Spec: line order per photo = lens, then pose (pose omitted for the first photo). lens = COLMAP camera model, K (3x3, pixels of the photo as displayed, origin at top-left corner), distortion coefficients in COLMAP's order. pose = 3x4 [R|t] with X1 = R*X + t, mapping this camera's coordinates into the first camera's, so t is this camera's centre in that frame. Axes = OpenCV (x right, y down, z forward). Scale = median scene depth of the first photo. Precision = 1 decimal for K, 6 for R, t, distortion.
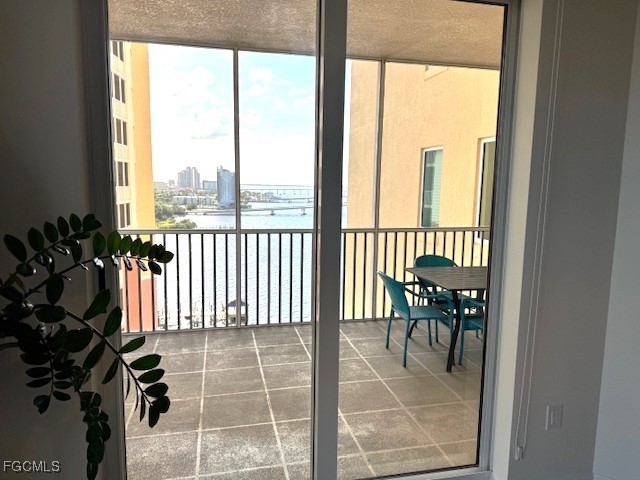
lens RADIAL K [[445.9, 0, 320.0], [0, 445.9, 240.0], [0, 0, 1]] dist [0.089359, -0.101580]
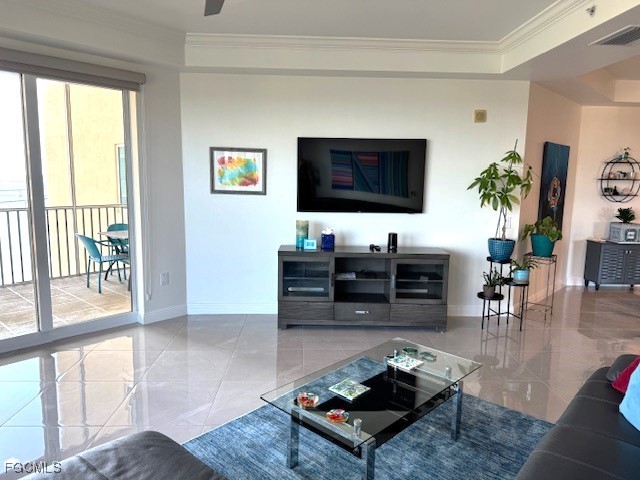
lens RADIAL K [[445.9, 0, 320.0], [0, 445.9, 240.0], [0, 0, 1]] dist [0.089359, -0.101580]
pose [[0.827121, -0.076358, 0.556812, -0.030286], [0.063688, 0.997080, 0.042129, 0.065924], [-0.558403, 0.000617, 0.829569, -0.545097]]
